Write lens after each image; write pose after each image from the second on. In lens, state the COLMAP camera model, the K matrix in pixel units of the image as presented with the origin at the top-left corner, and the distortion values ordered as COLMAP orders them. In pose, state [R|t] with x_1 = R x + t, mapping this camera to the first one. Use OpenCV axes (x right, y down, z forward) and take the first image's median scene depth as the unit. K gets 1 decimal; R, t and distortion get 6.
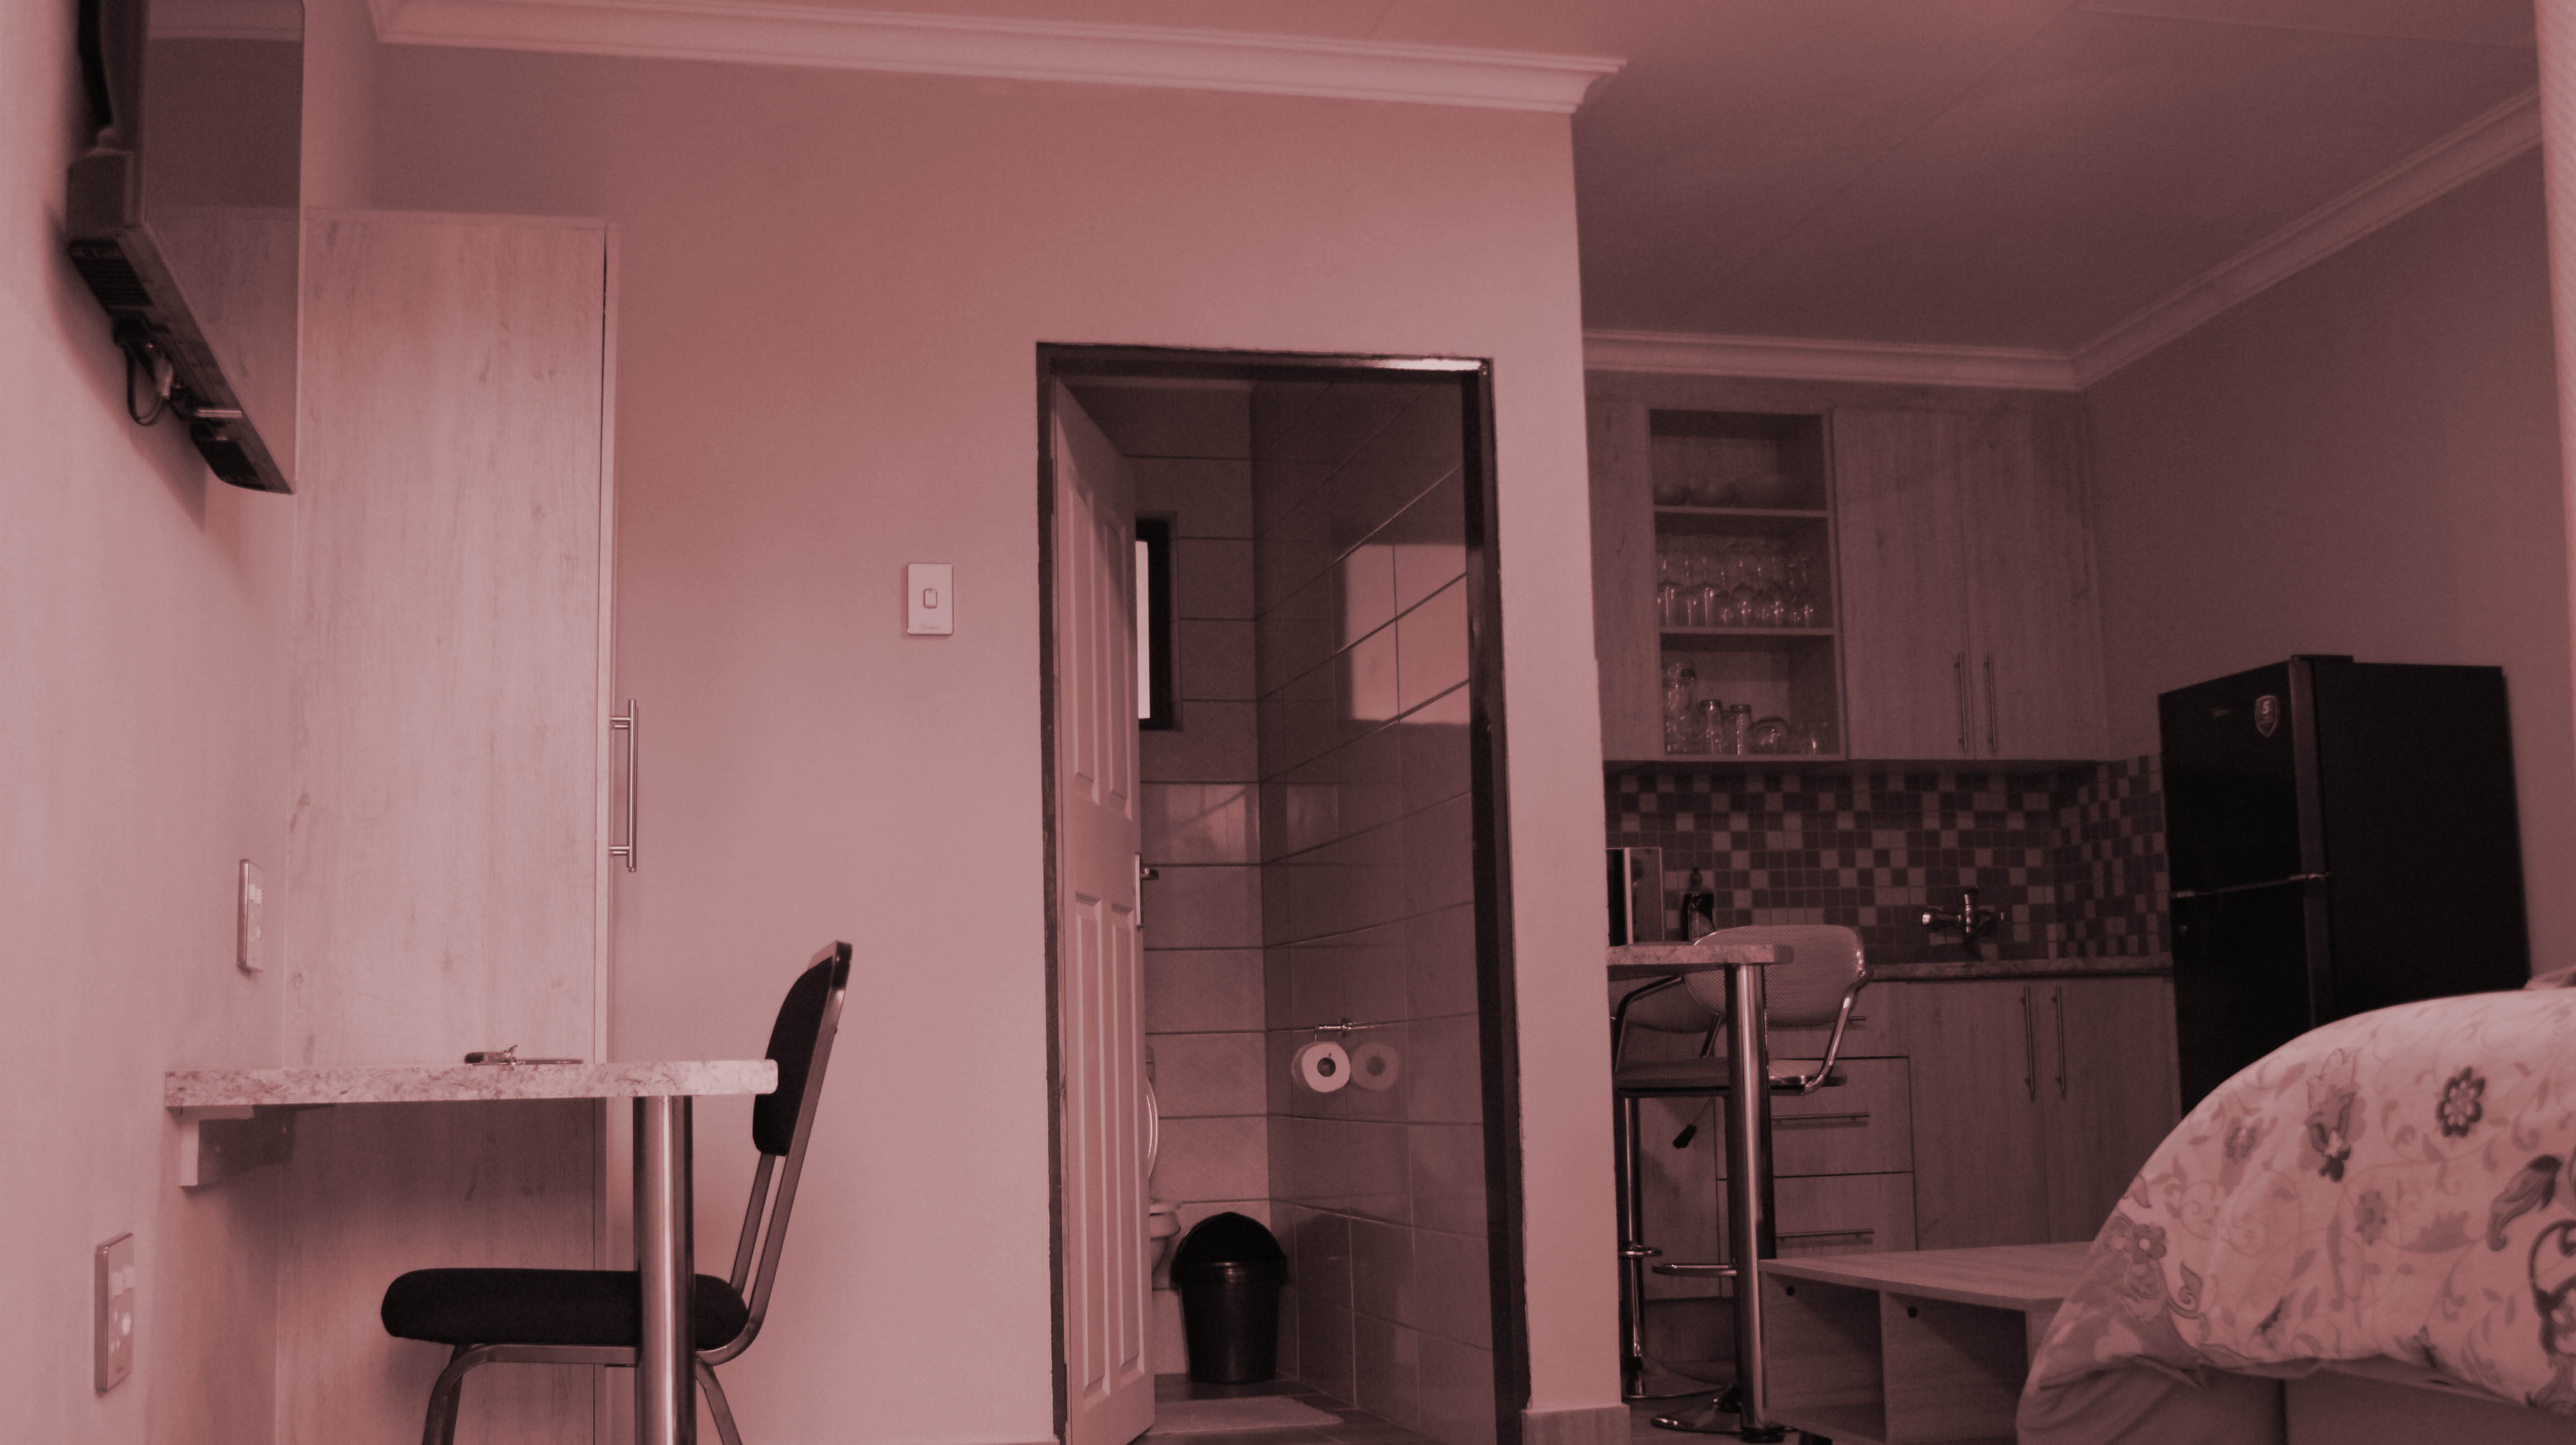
lens RADIAL K [[2756.9, 0, 1295.6], [0, 2756.9, 740.0], [0, 0, 1]] dist [-0.066187, 0.000000]
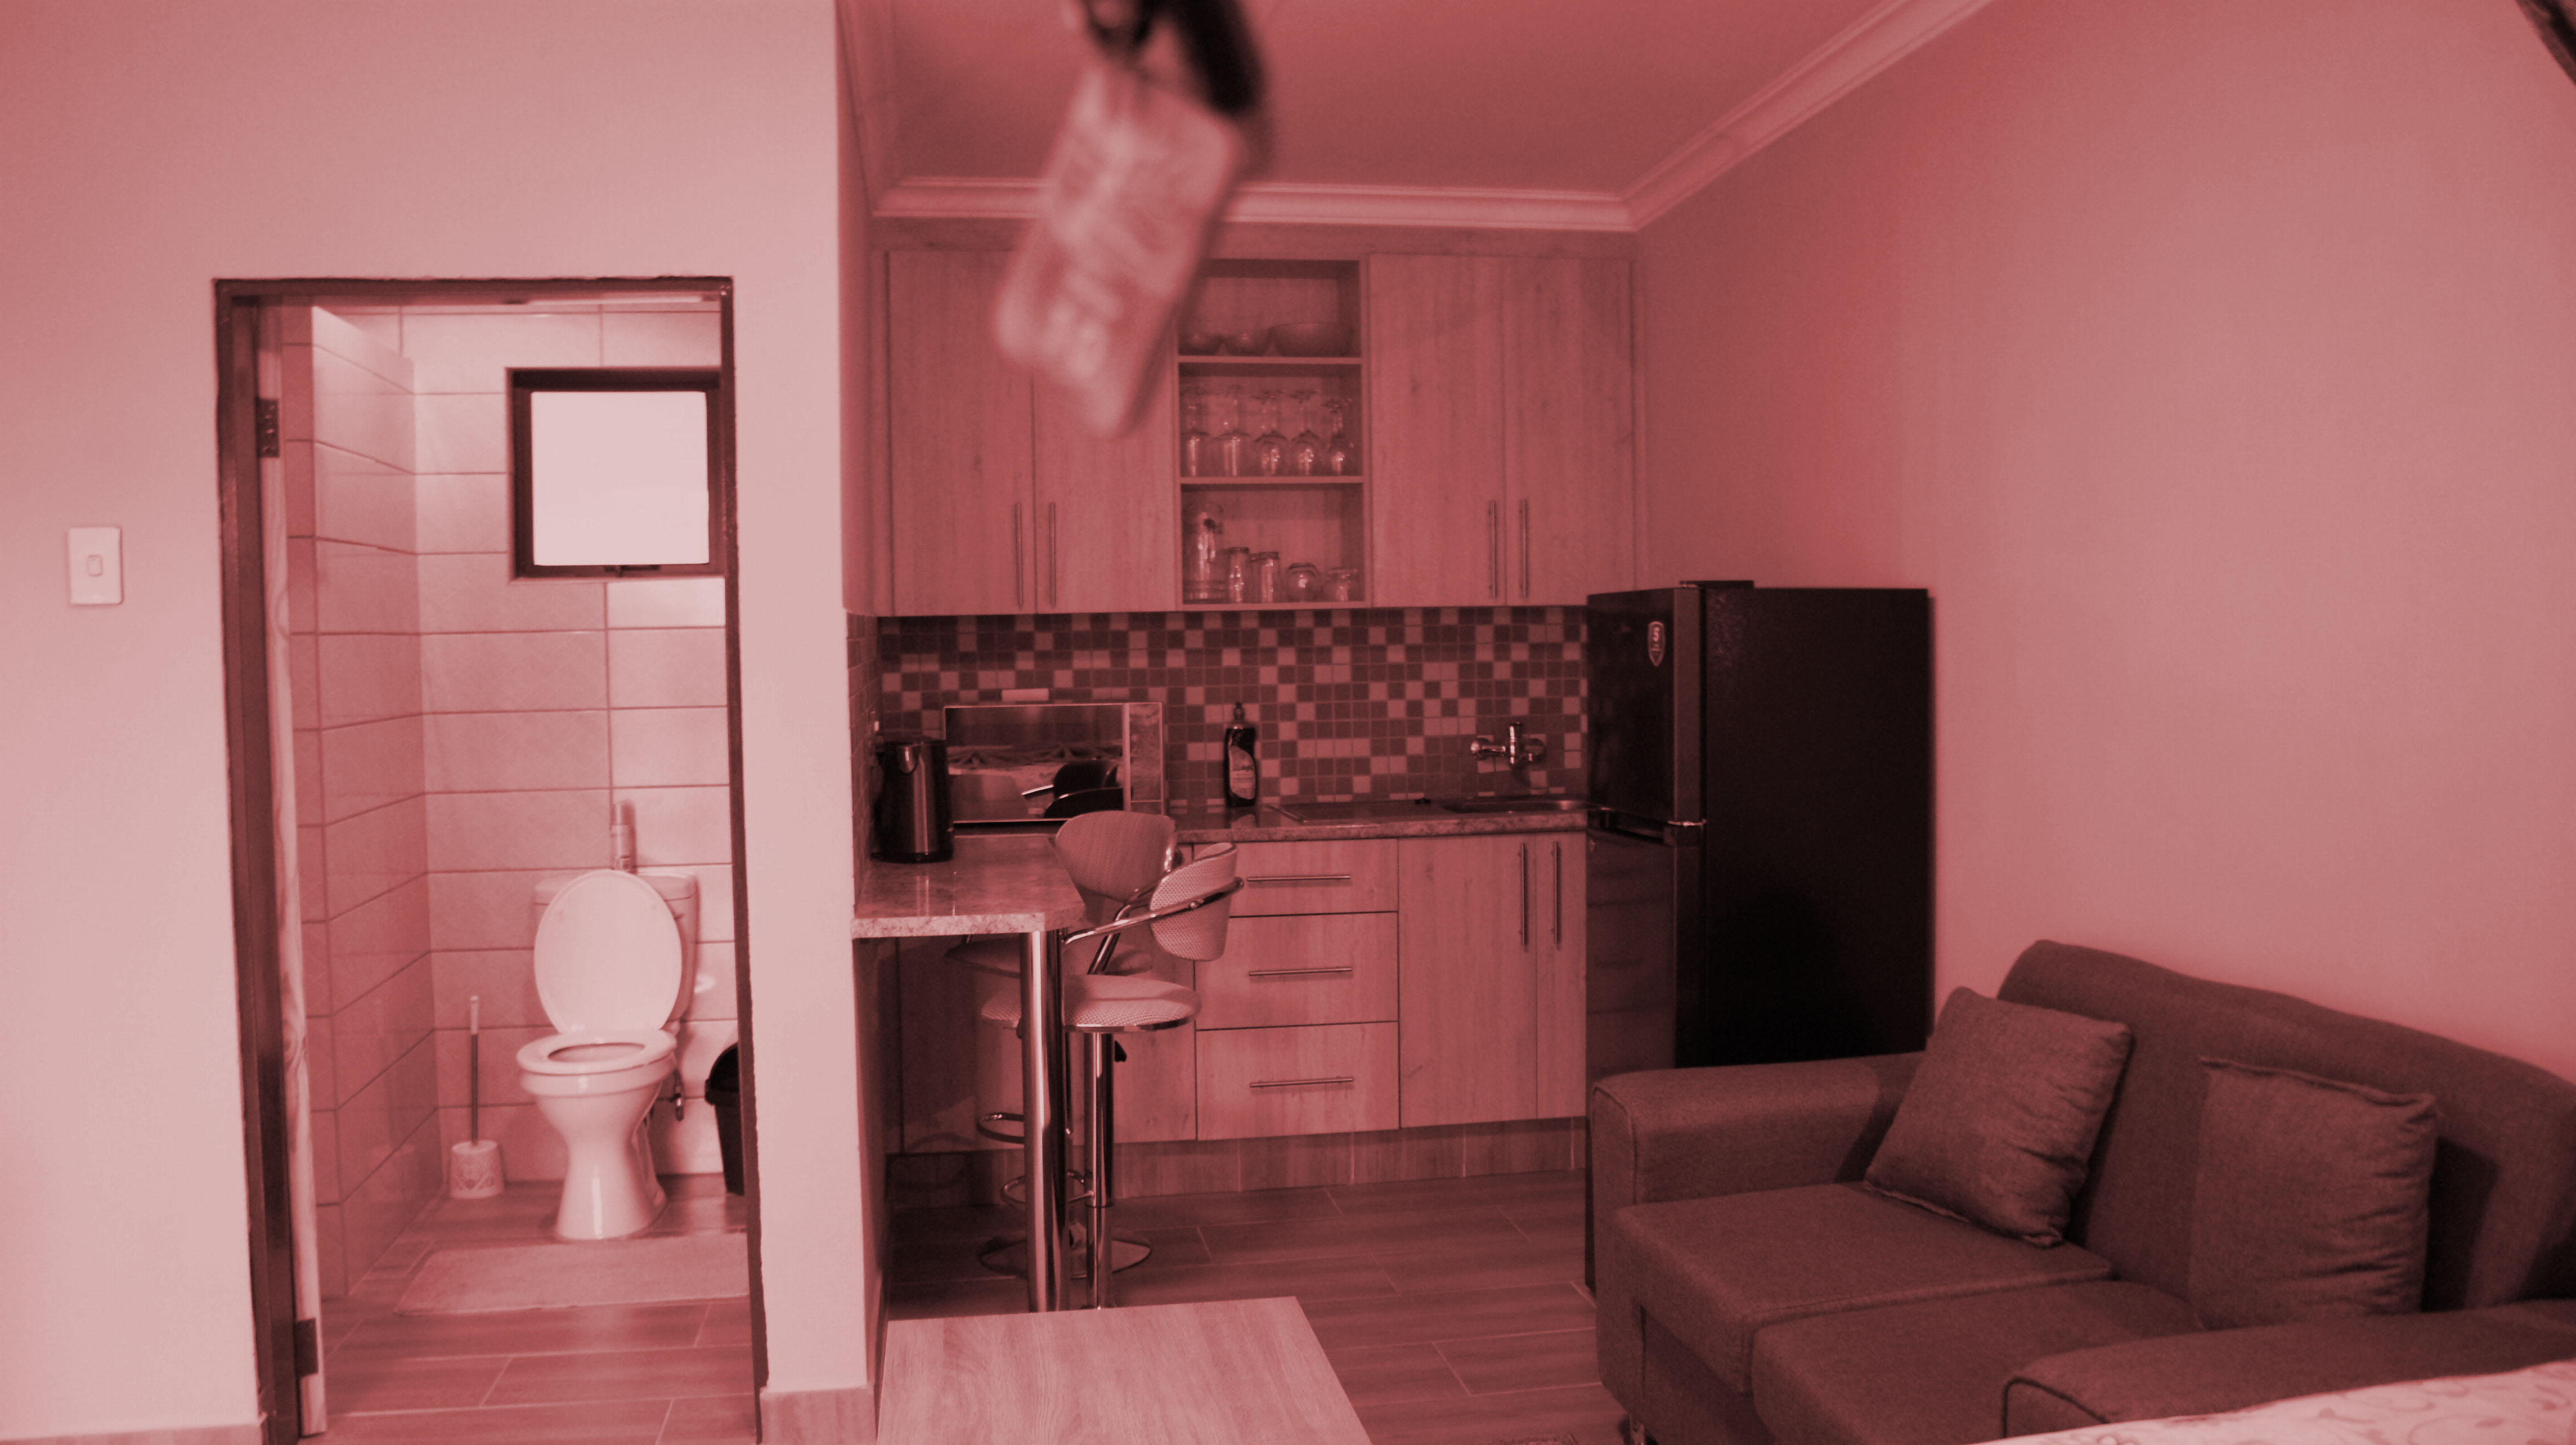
lens RADIAL K [[2039.5, 0, 1254.5], [0, 2039.5, 721.6], [0, 0, 1]] dist [-0.130073, 0.100251]
pose [[0.996682, 0.014230, -0.080139, 0.212784], [-0.000736, 0.986134, 0.165952, -0.074295], [0.081389, -0.165343, 0.982872, 0.241044]]
